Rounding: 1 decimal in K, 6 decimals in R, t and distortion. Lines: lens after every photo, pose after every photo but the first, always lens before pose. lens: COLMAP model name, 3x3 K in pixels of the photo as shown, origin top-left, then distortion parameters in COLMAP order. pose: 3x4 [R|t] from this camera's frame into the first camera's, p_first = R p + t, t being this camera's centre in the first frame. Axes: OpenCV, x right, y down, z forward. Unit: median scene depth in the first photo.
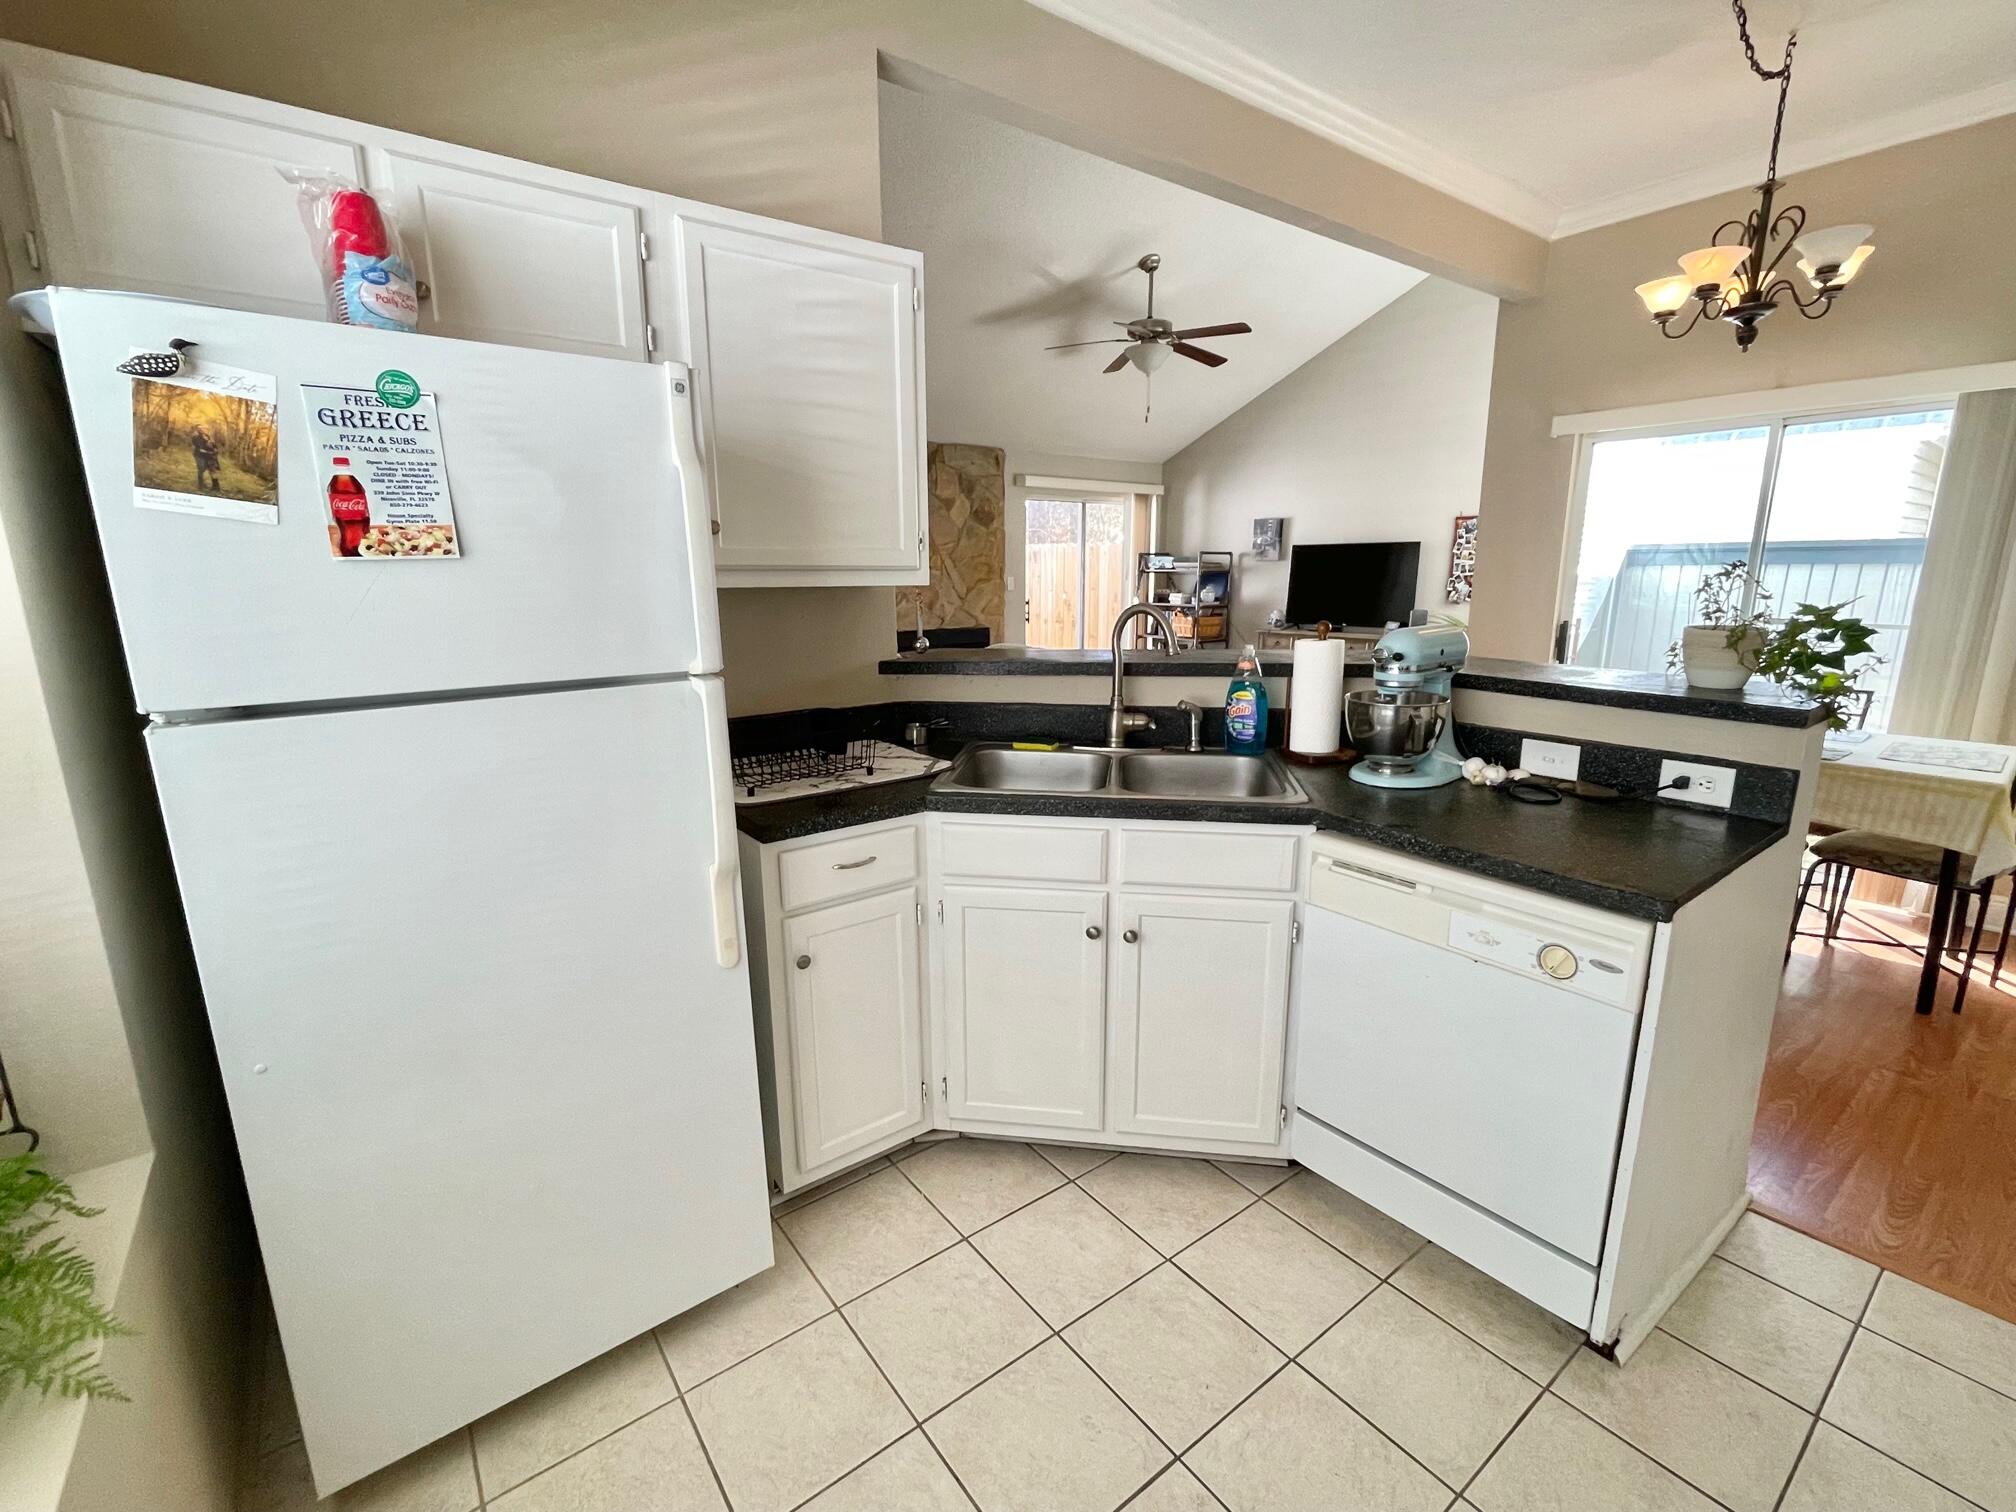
lens RADIAL K [[896.7, 0, 1008.0], [0, 896.7, 756.0], [0, 0, 1]] dist [0.018232, -0.000200]
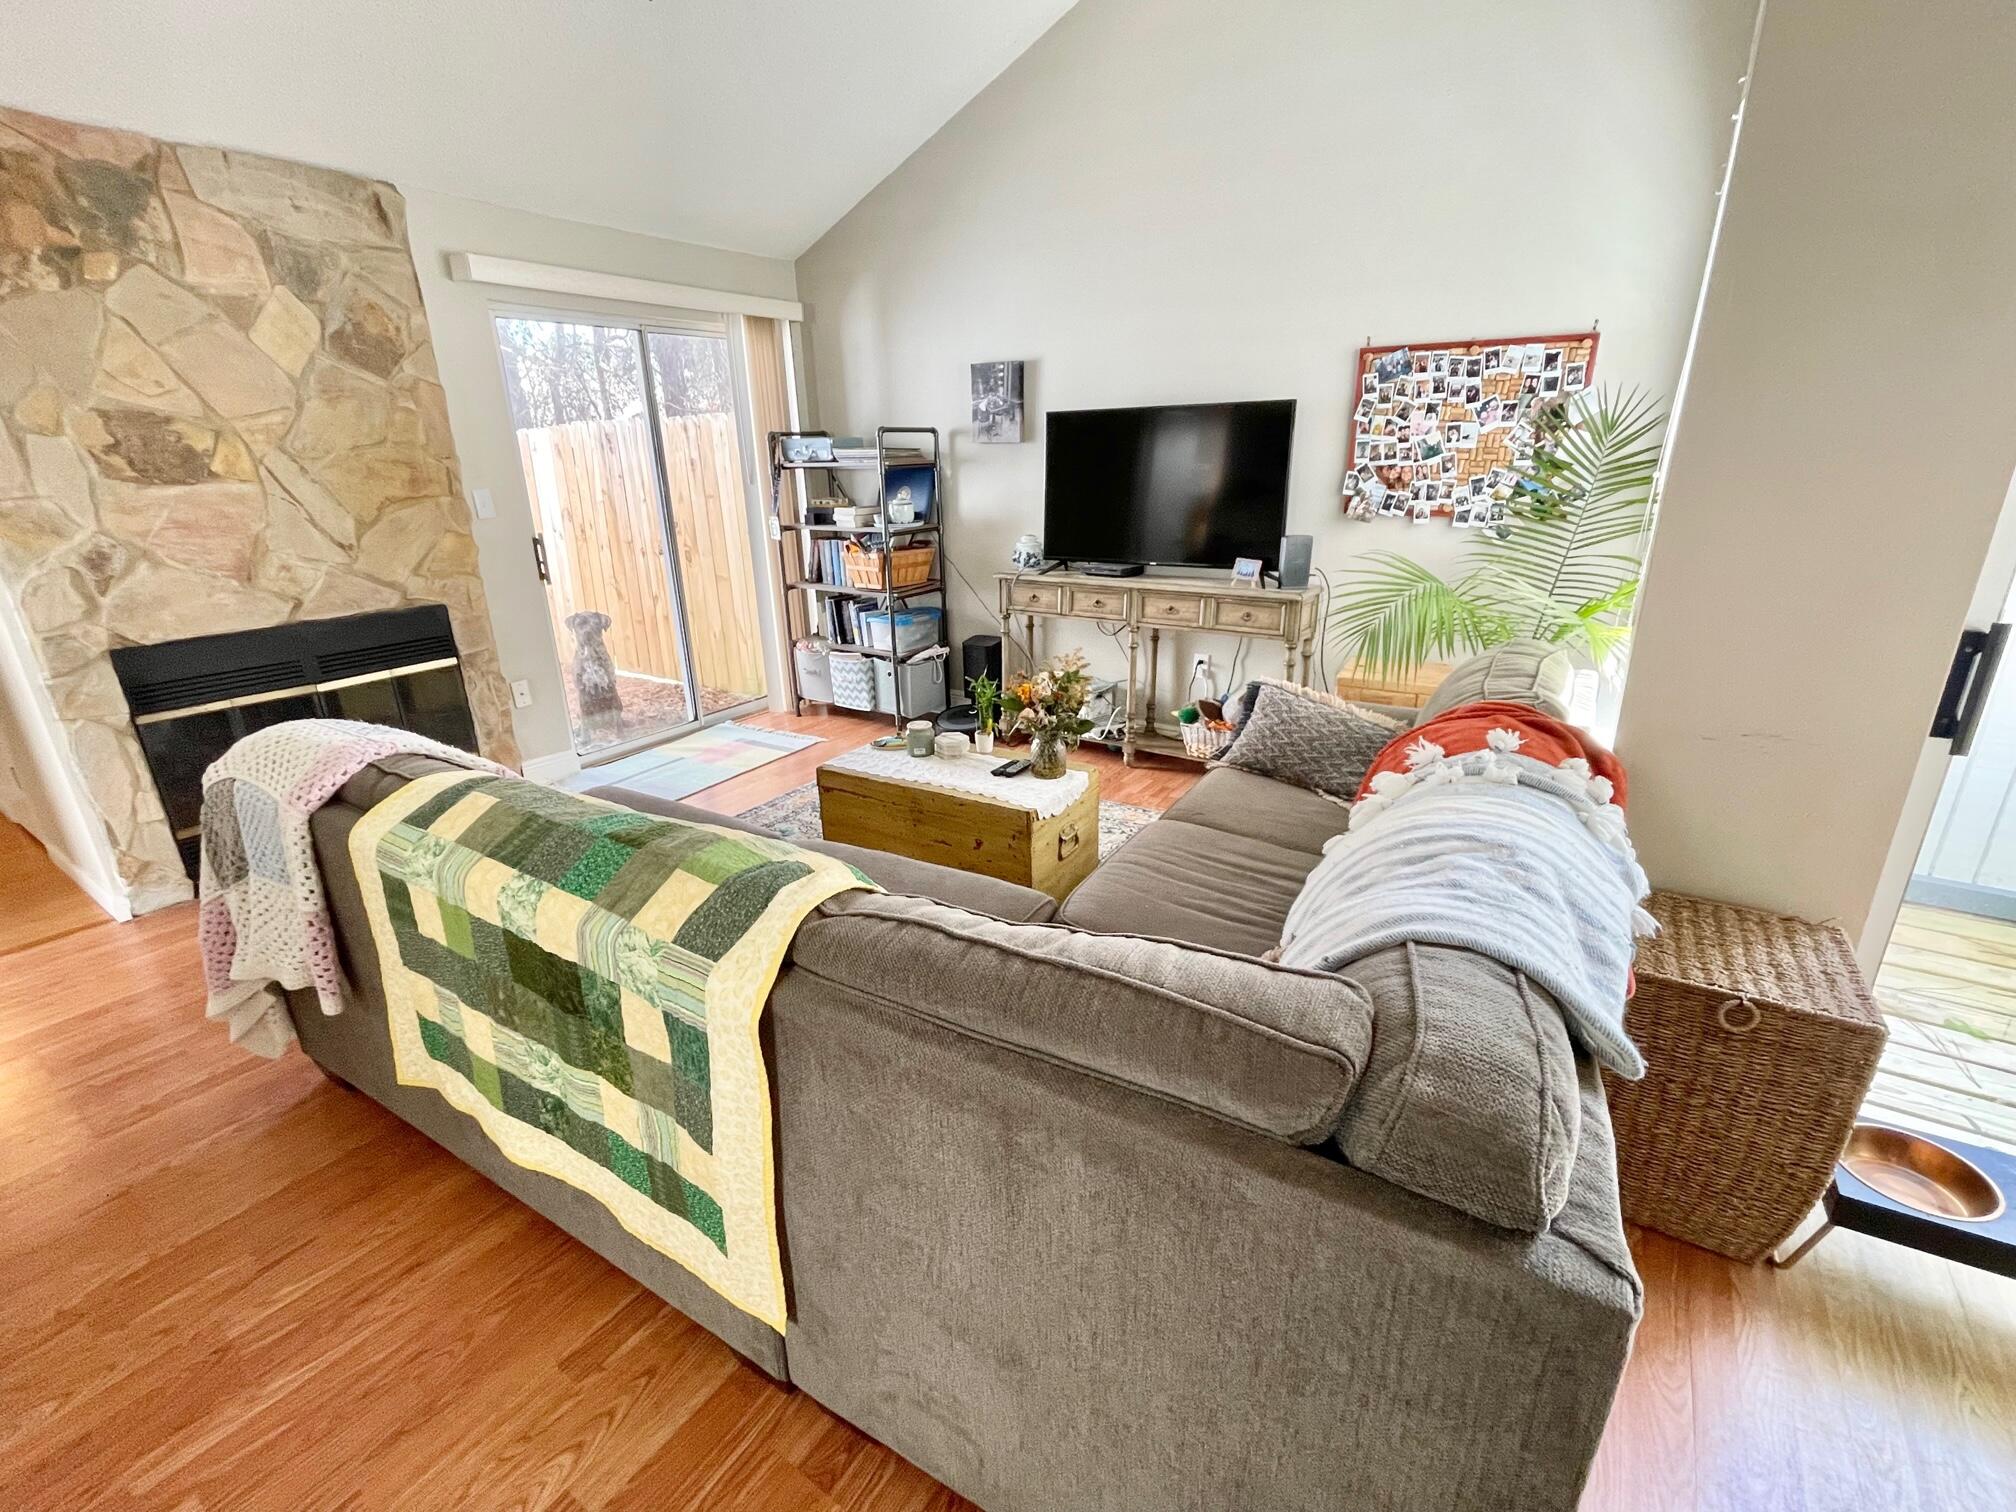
lens RADIAL K [[896.7, 0, 1008.0], [0, 896.7, 756.0], [0, 0, 1]] dist [0.018232, -0.000200]
pose [[0.946835, -0.126528, 0.295795, 0.106900], [0.088951, 0.986532, 0.137264, -0.104461], [-0.309179, -0.103655, 0.945338, 0.463220]]
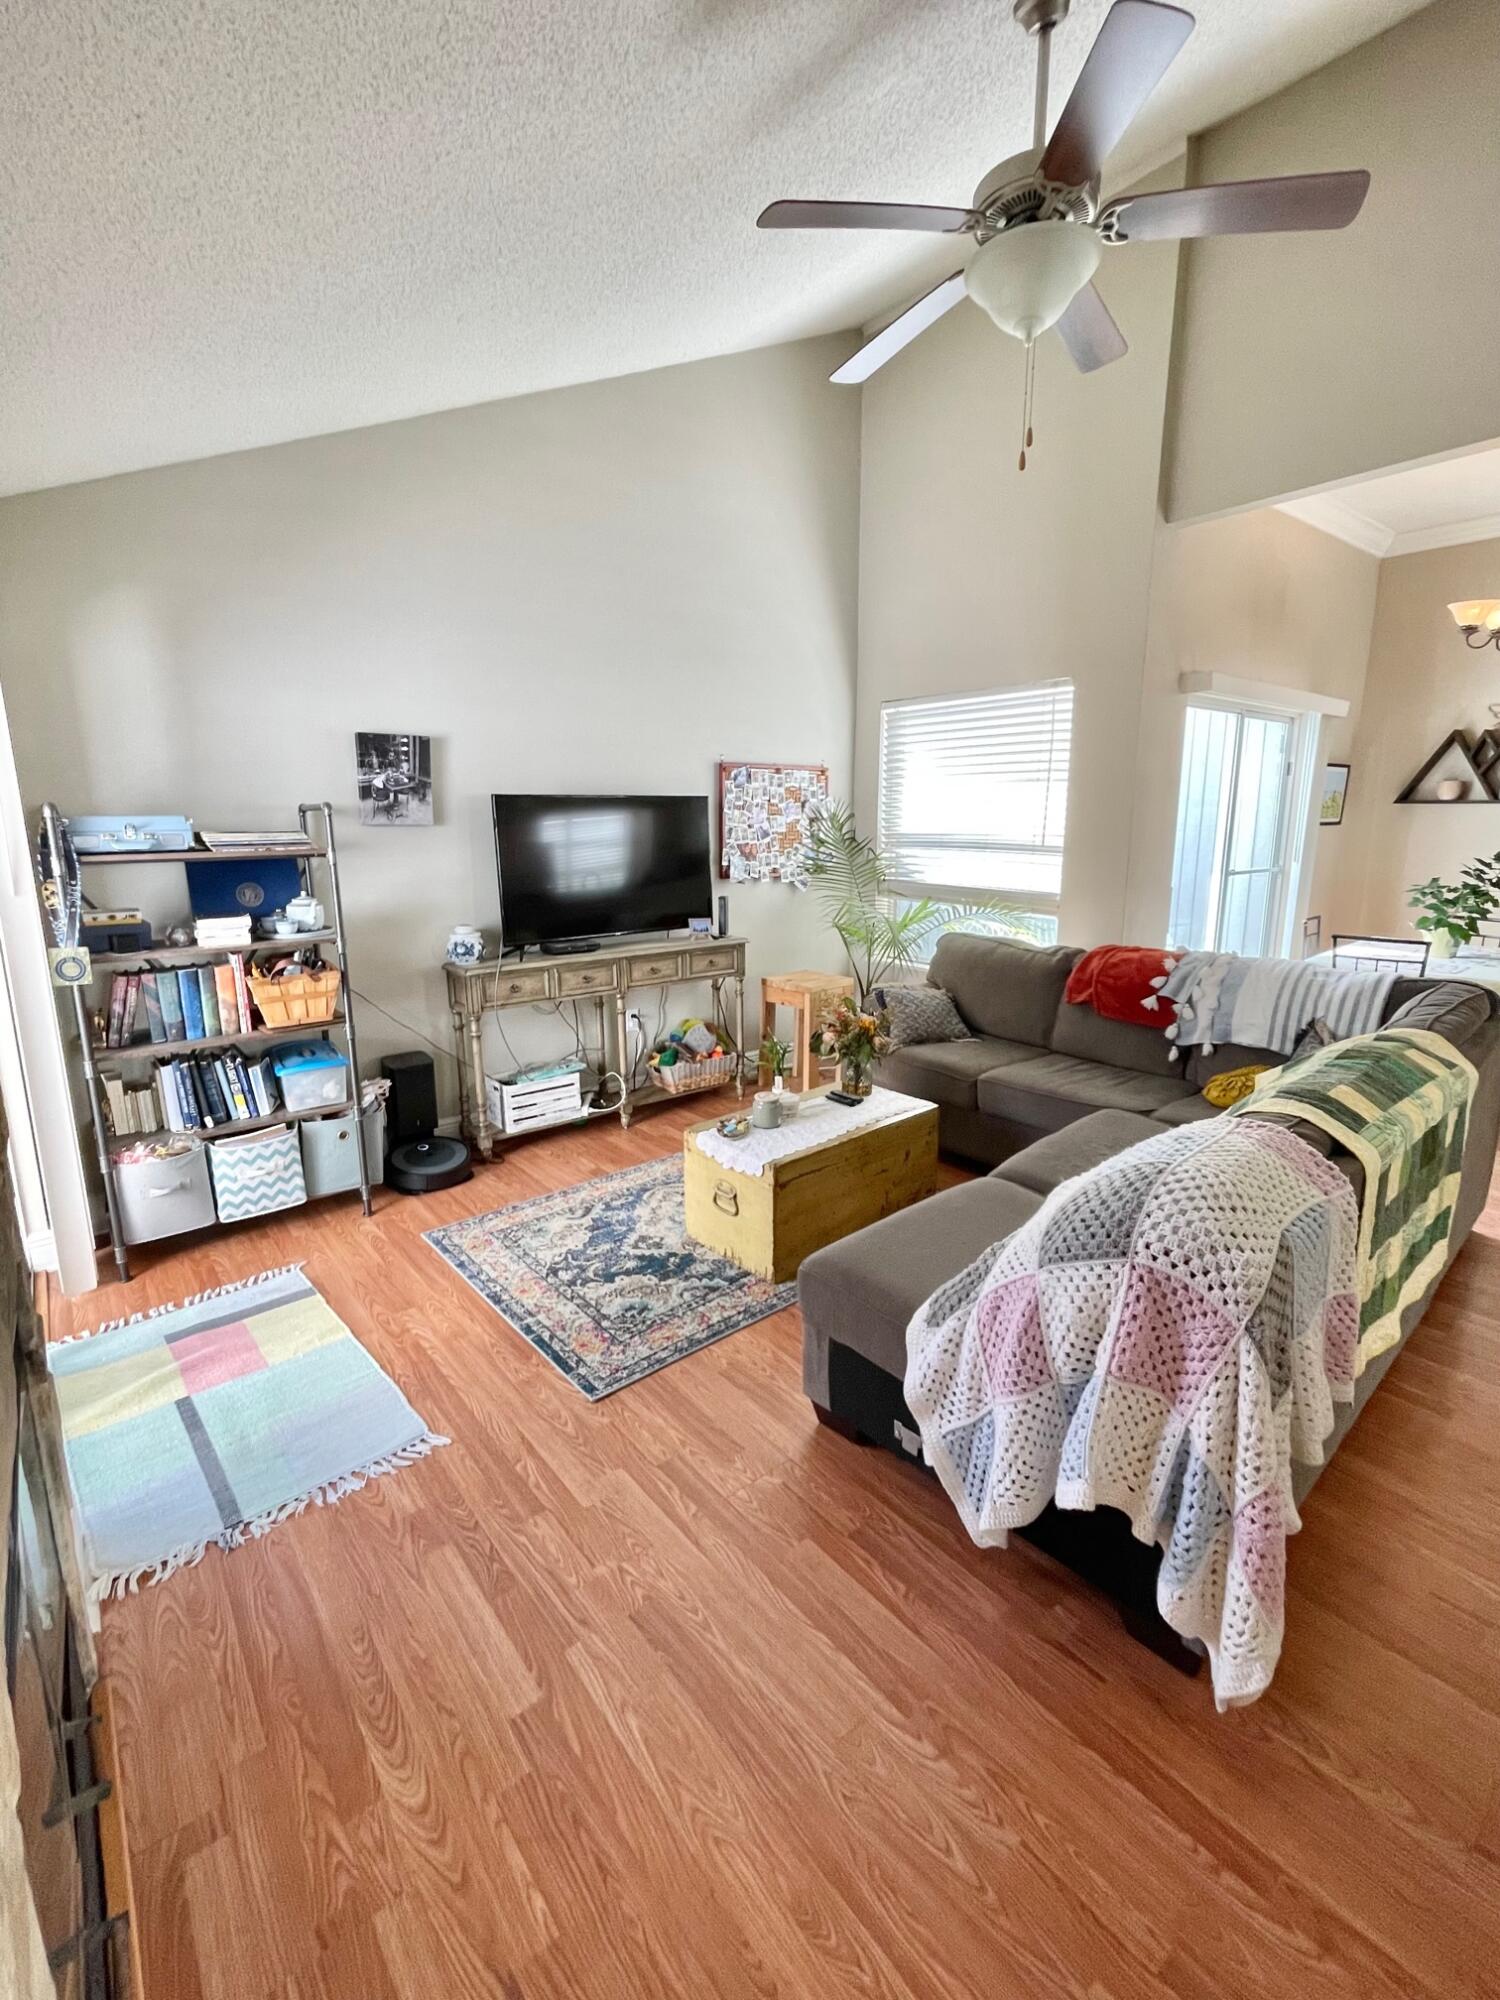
lens RADIAL K [[889.6, 0, 750.0], [0, 889.6, 1000.0], [0, 0, 1]] dist [0.018232, -0.000200]
pose [[-0.024150, -0.208530, 0.977718, -0.189322], [0.211649, 0.954768, 0.208863, -0.191996], [-0.977047, 0.211977, 0.021078, 0.844784]]
